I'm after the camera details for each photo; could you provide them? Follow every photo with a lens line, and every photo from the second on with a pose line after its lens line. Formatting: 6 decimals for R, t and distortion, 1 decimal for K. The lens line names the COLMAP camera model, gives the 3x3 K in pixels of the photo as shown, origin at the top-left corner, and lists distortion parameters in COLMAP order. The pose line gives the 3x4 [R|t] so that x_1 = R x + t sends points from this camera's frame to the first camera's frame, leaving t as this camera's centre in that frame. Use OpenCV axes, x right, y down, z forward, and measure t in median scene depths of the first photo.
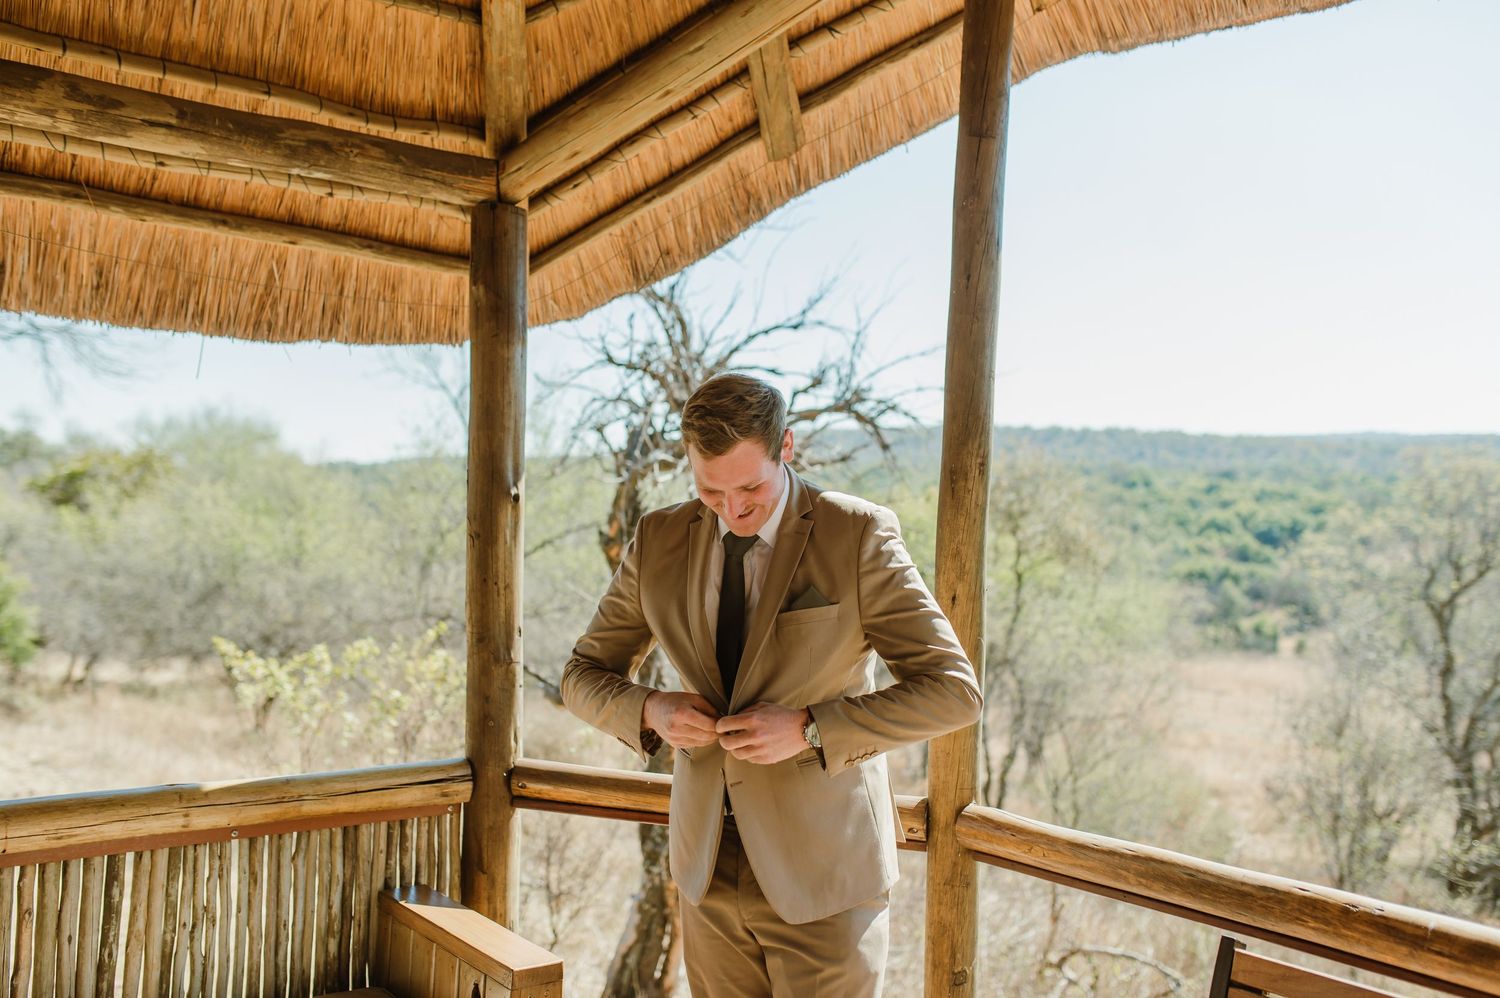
lens RADIAL K [[1422.9, 0, 747.2], [0, 1422.9, 507.6], [0, 0, 1]] dist [-0.006237, 0.109045]
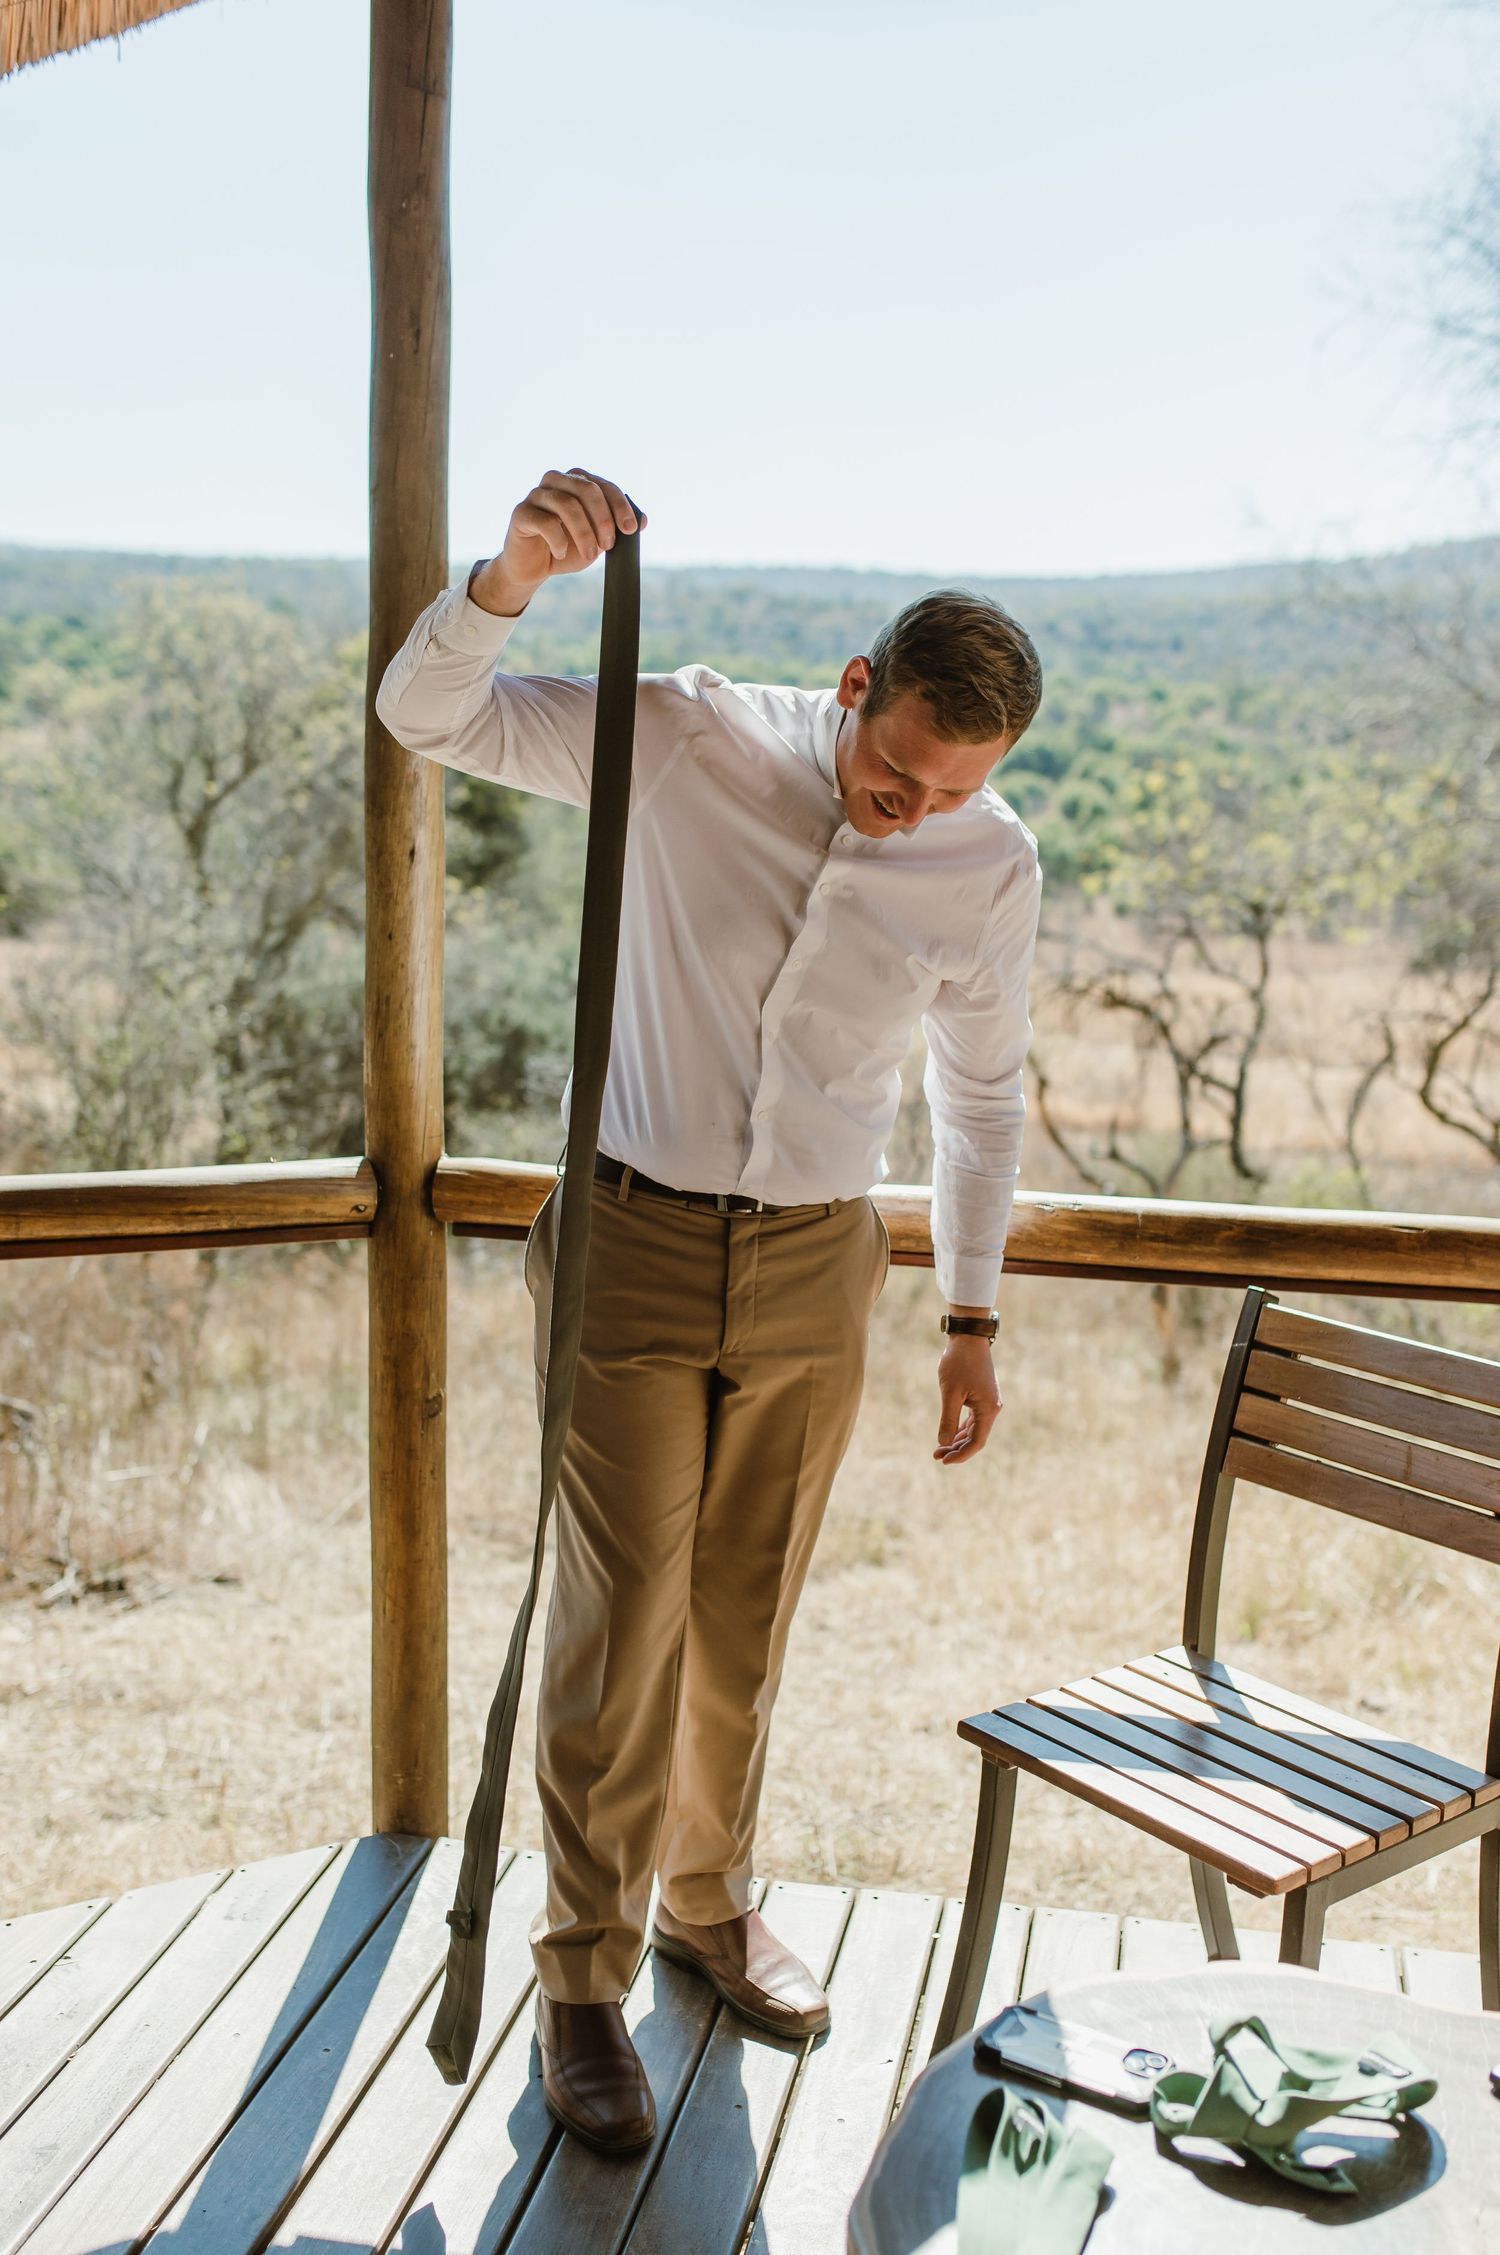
lens RADIAL K [[2299.9, 0, 754.1], [0, 2299.9, 1175.5], [0, 0, 1]] dist [-0.009761, 0.132283]
pose [[0.744623, -0.133012, 0.654098, -0.393554], [-0.012527, 0.976986, 0.212933, -0.015905], [-0.667368, -0.166749, 0.725820, 0.092370]]
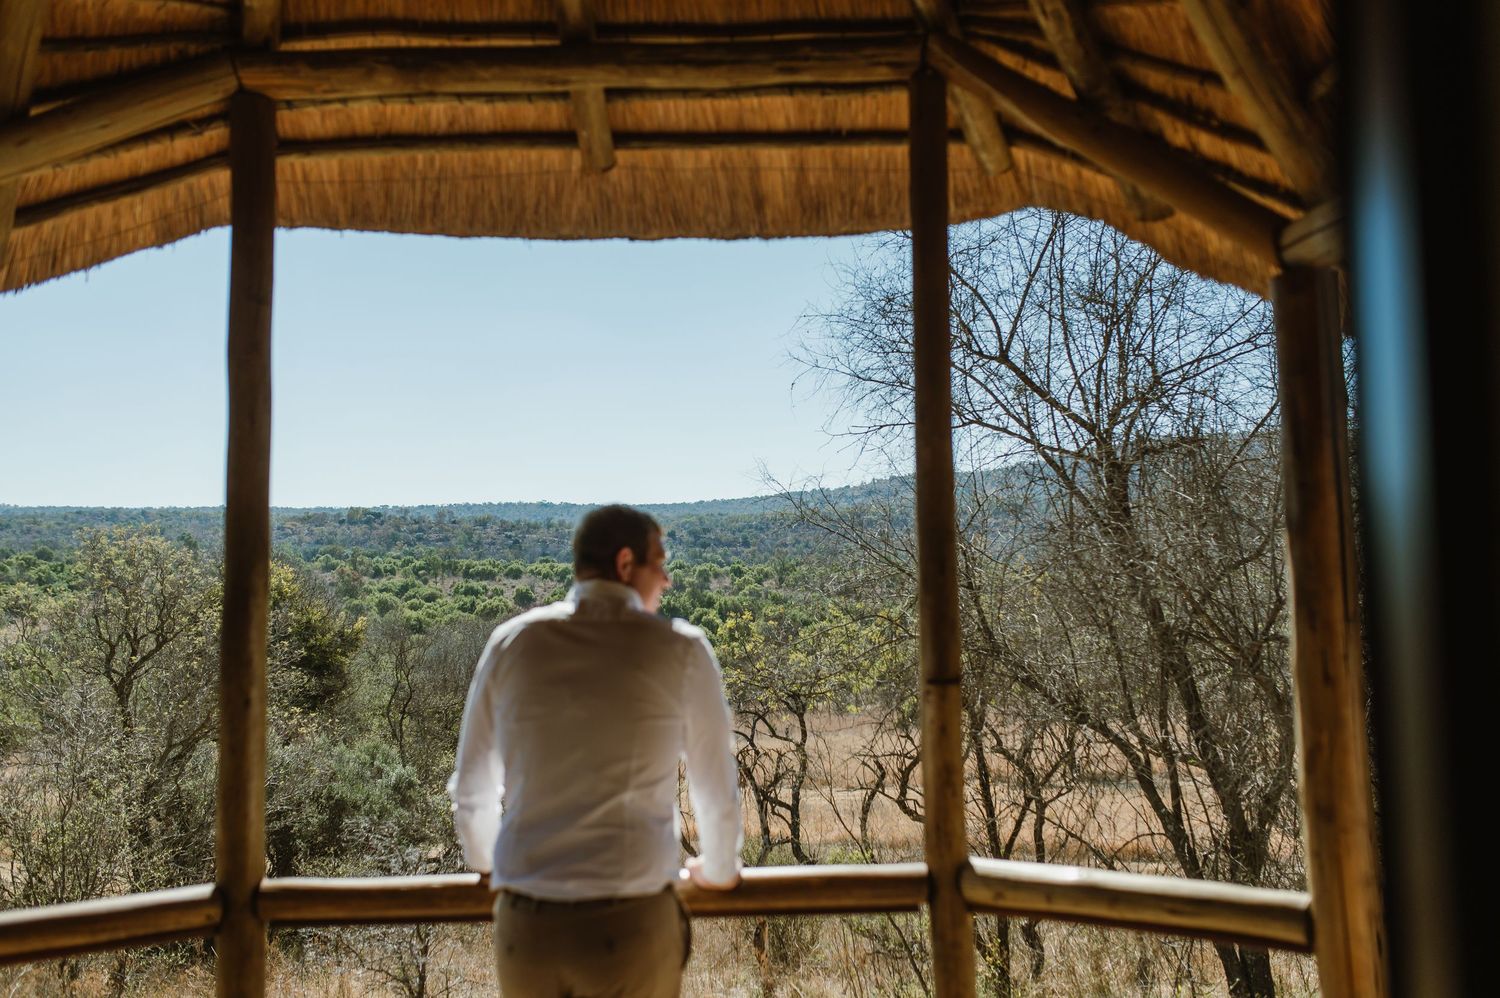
lens RADIAL K [[1422.0, 0, 756.1], [0, 1422.0, 502.4], [0, 0, 1]] dist [-0.004815, 0.105744]
pose [[0.611436, 0.015975, 0.791133, -0.449445], [0.027464, 0.998765, -0.041393, -0.032609], [-0.790817, 0.047036, 0.610242, -0.024097]]
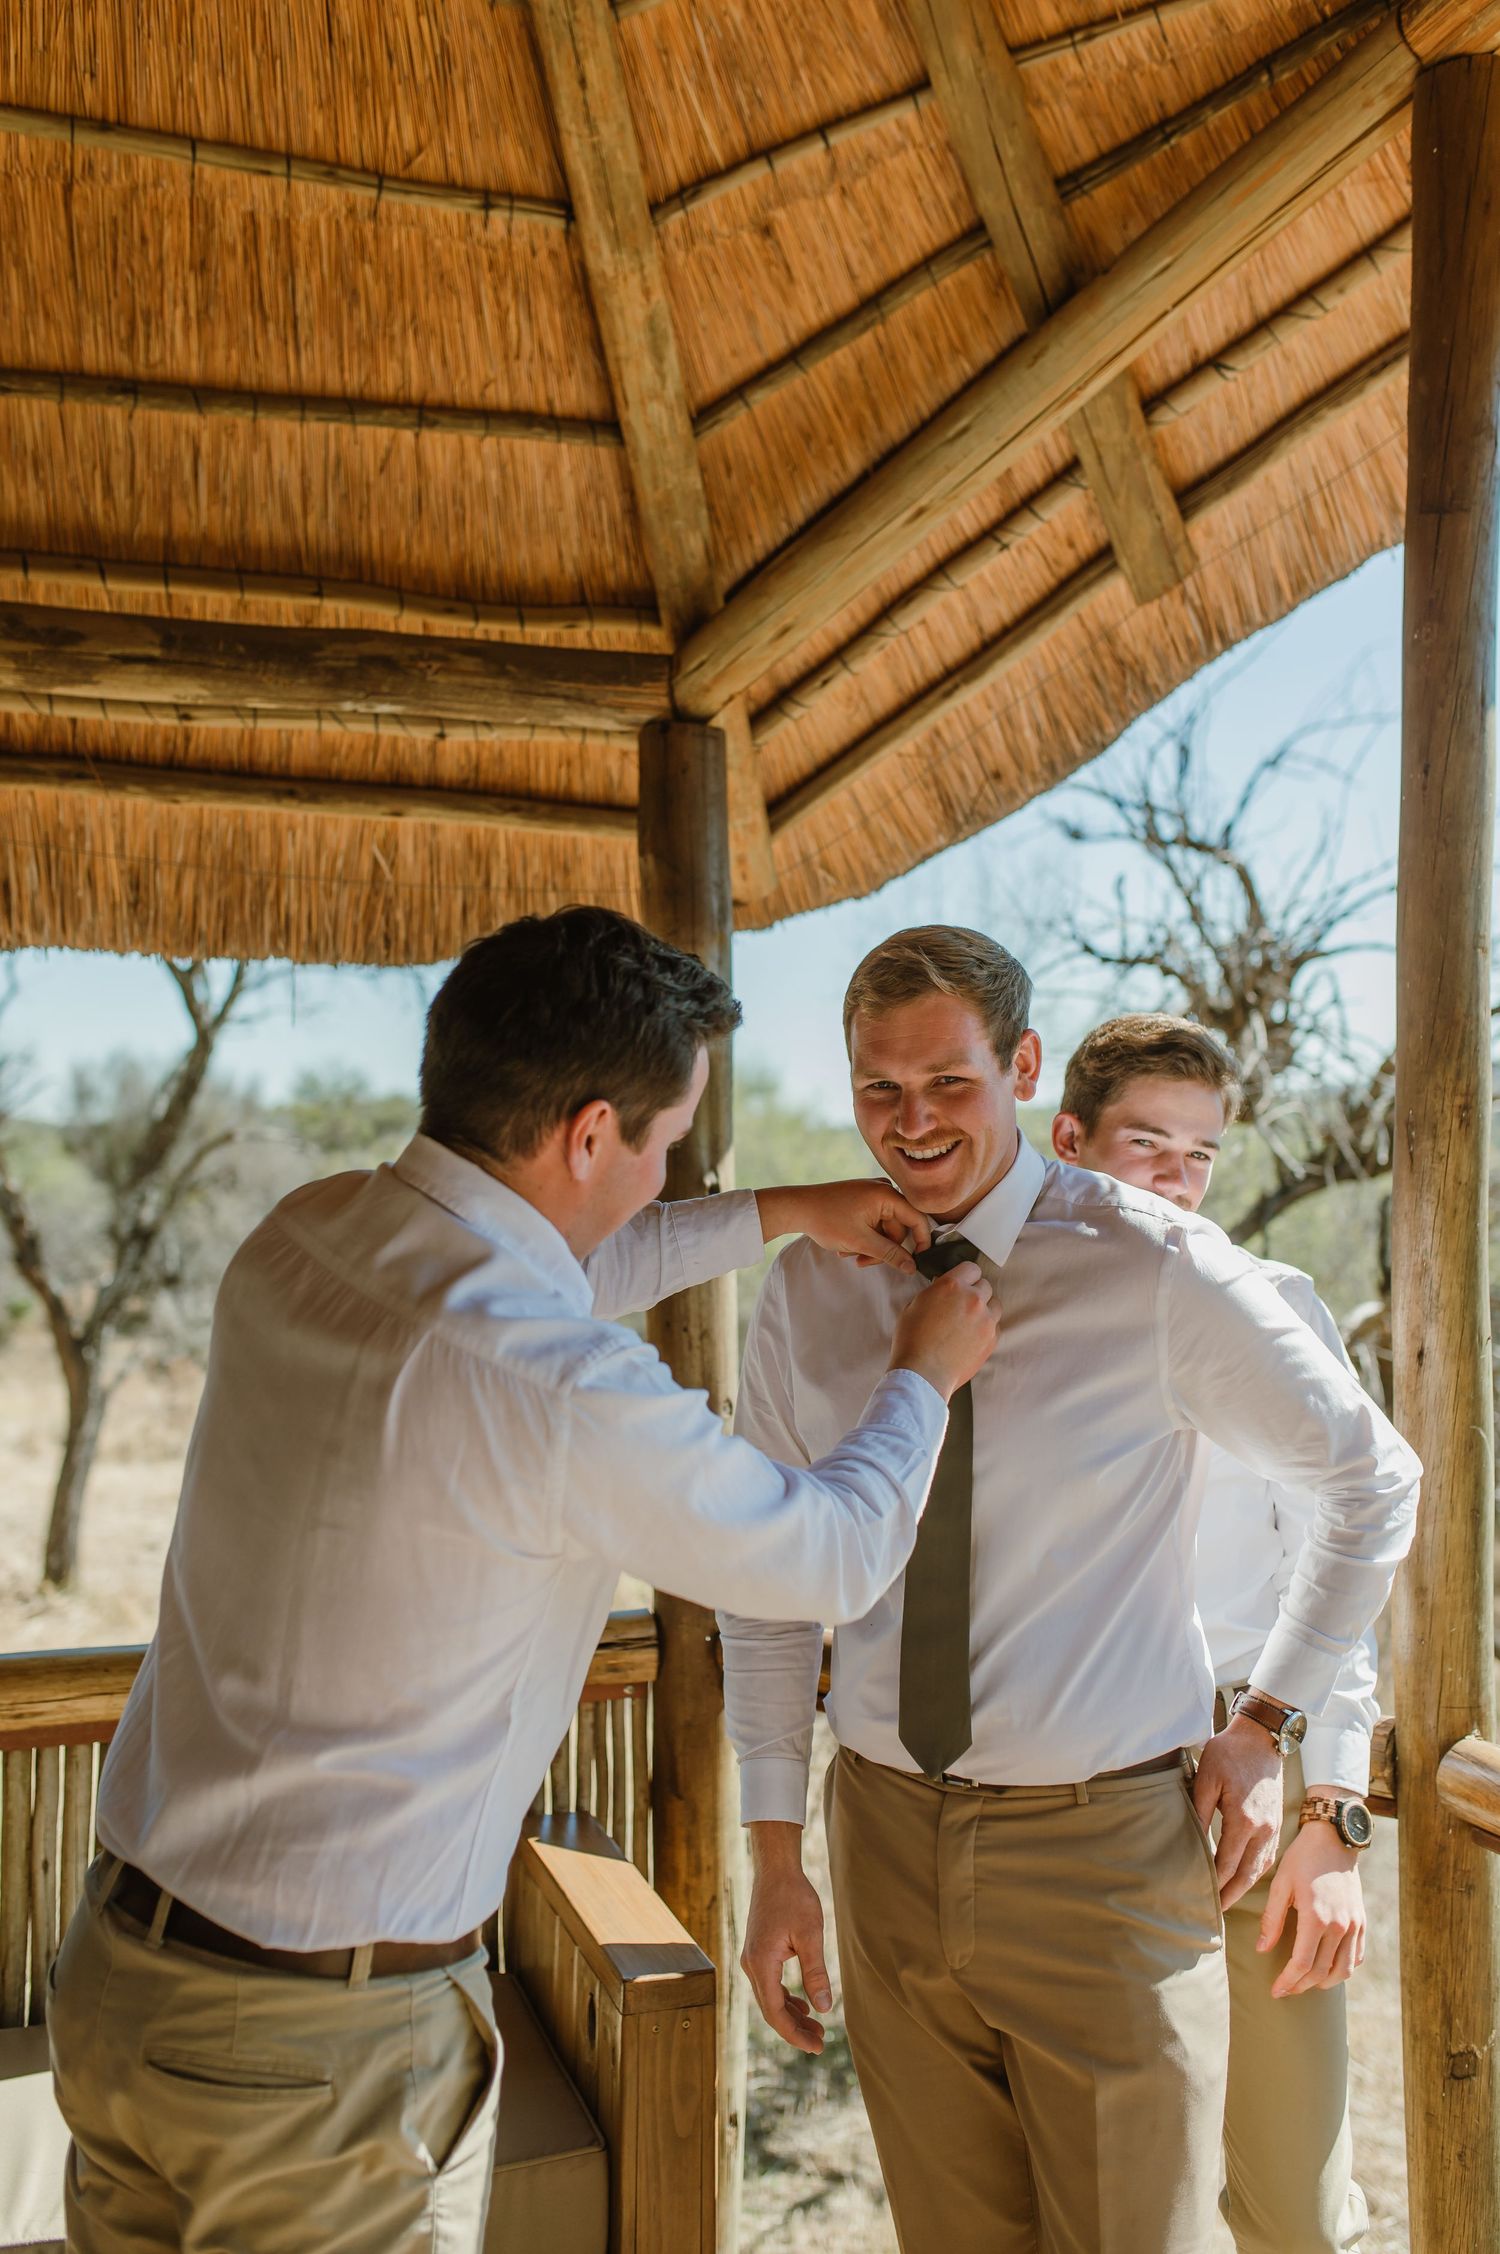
lens RADIAL K [[2143.5, 0, 750.0], [0, 2143.5, 1127.0], [0, 0, 1]] dist [-0.011702, 0.125105]
pose [[0.942783, -0.039464, -0.331064, 0.157020], [0.031568, 0.999075, -0.029194, -0.006754], [0.331910, 0.017072, 0.943156, 0.118238]]
